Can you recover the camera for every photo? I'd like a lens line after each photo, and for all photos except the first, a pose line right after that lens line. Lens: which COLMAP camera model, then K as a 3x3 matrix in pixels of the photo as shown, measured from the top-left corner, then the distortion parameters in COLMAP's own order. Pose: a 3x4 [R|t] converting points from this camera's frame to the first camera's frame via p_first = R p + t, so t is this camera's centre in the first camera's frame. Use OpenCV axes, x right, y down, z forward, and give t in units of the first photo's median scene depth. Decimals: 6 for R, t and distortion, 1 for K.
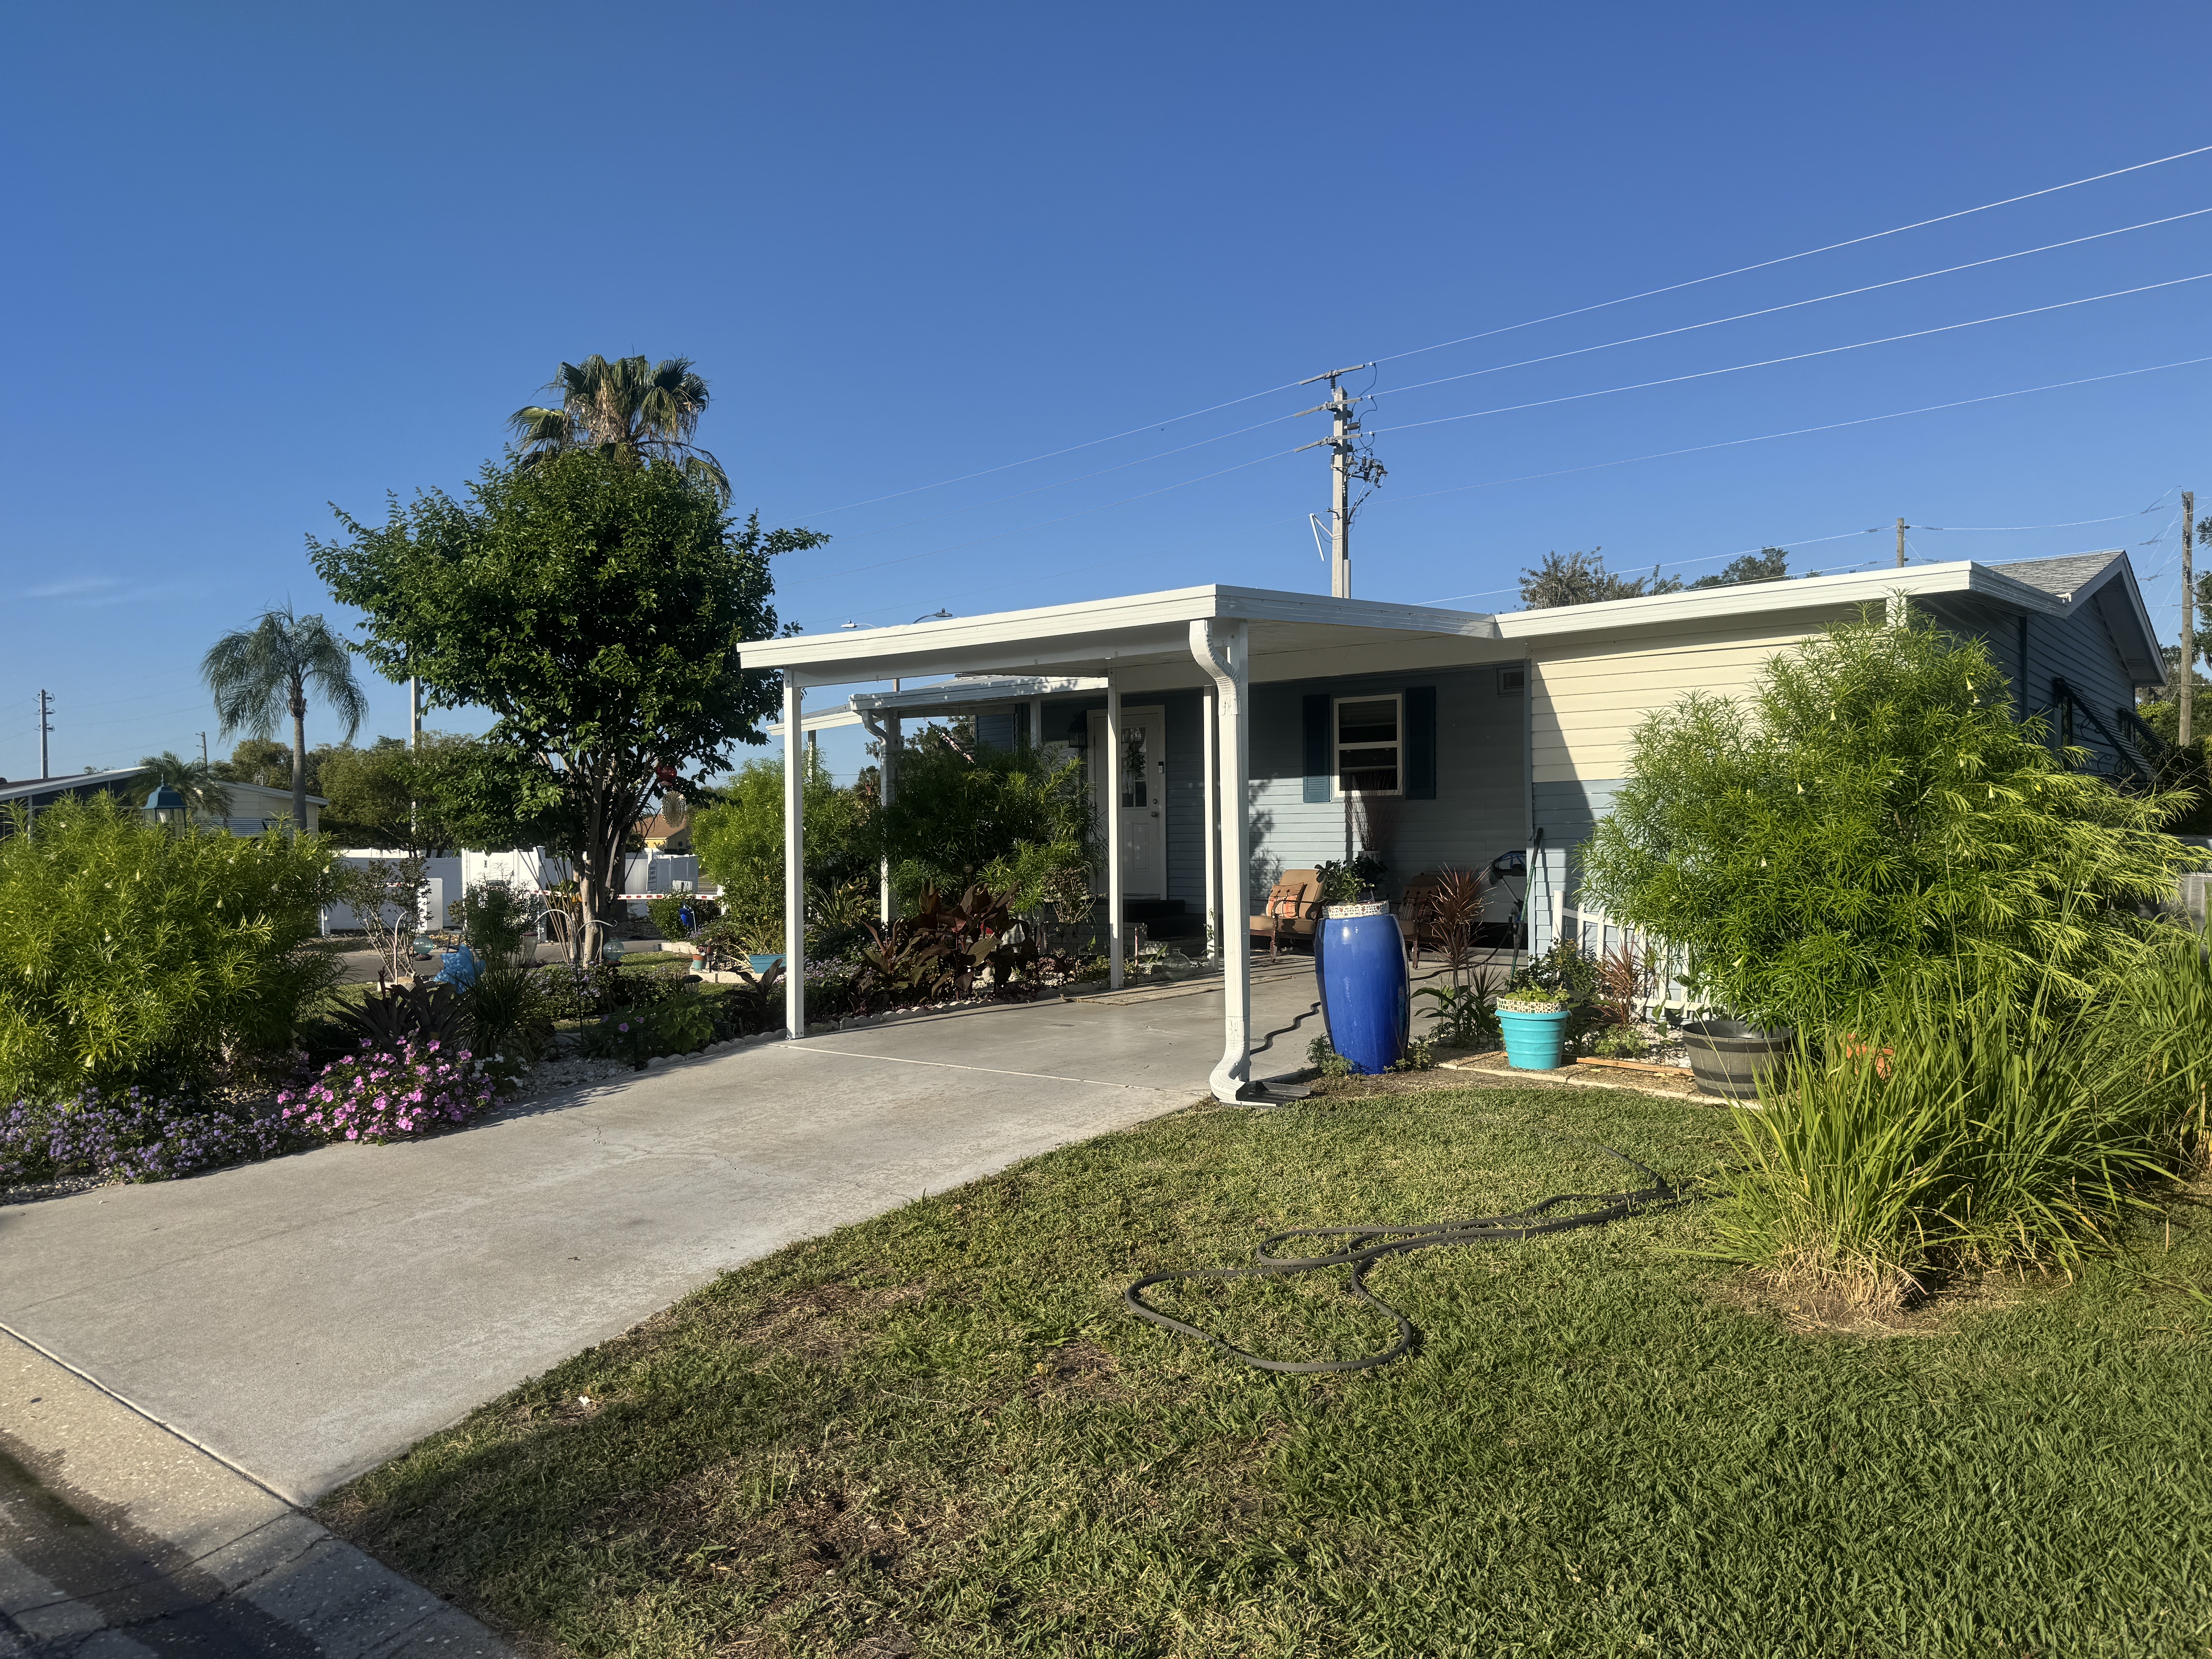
lens RADIAL K [[1570.7, 0, 1115.4], [0, 1570.7, 834.9], [0, 0, 1]] dist [0.030806, -0.030172]
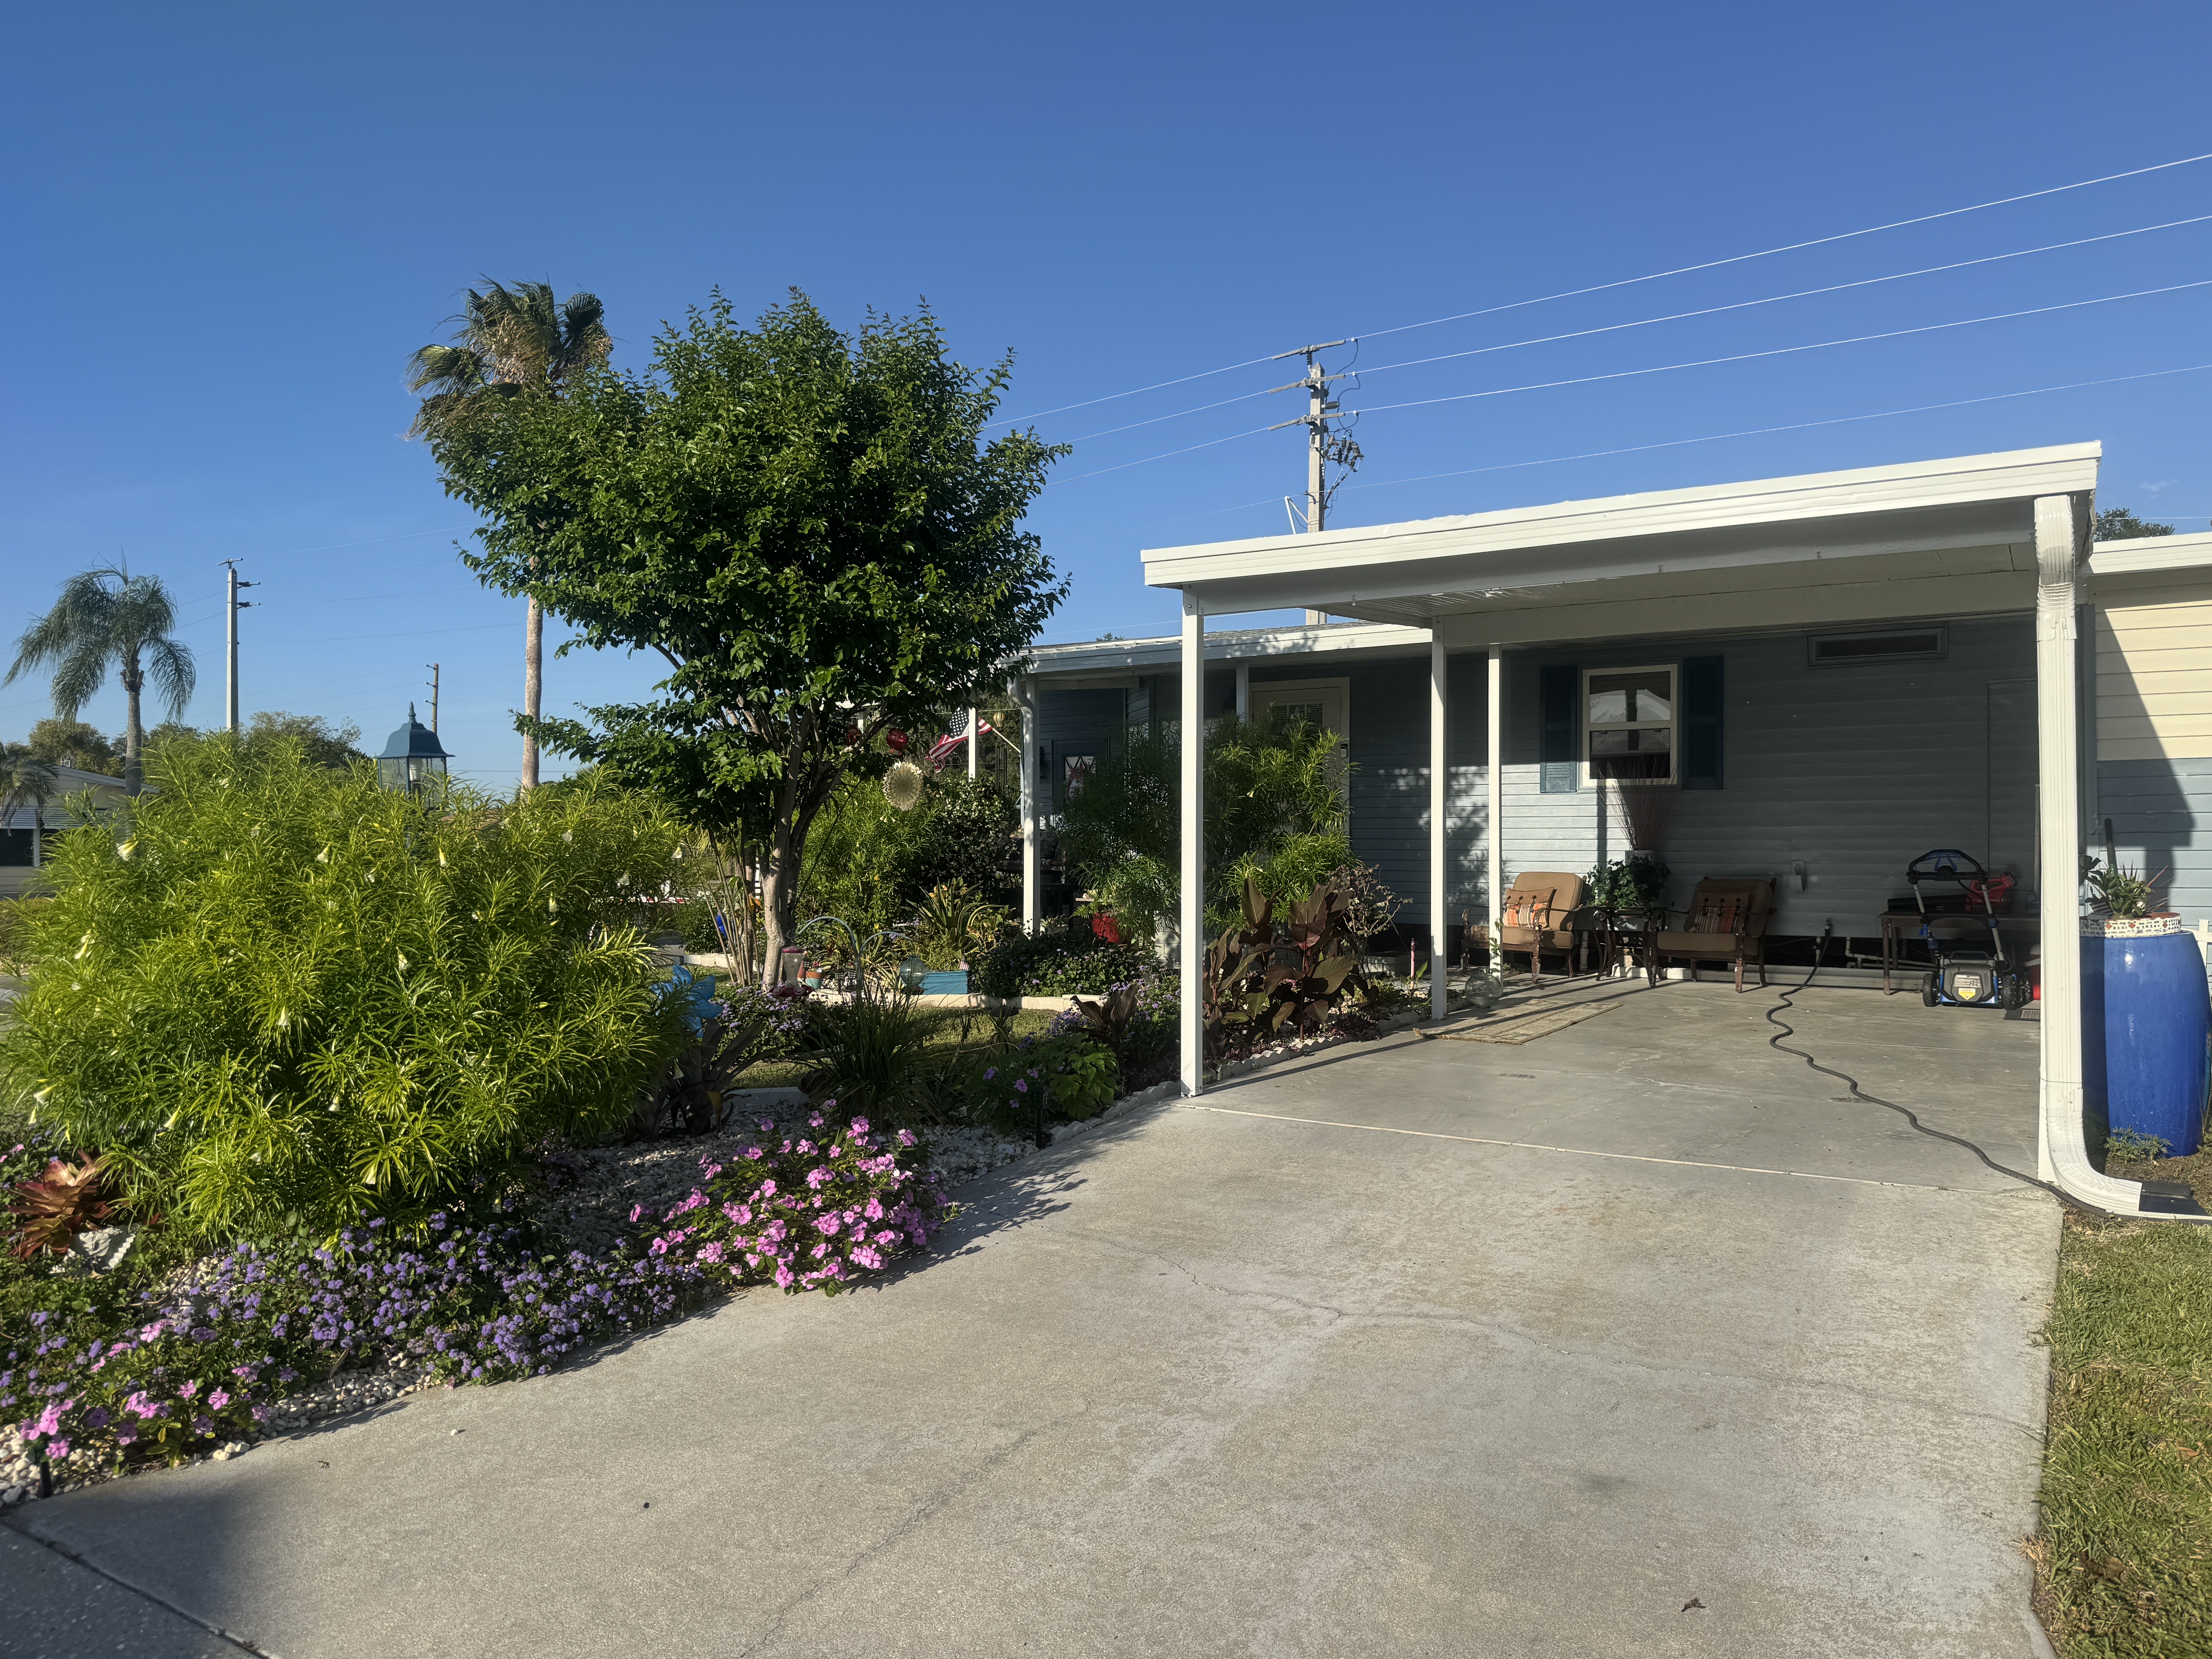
lens RADIAL K [[1570.7, 0, 1100.6], [0, 1570.7, 827.4], [0, 0, 1]] dist [0.030806, -0.030172]
pose [[0.993177, 0.009491, 0.116232, -0.265475], [-0.008522, 0.999925, -0.008829, 0.009378], [-0.116307, 0.007778, 0.993183, 0.224297]]
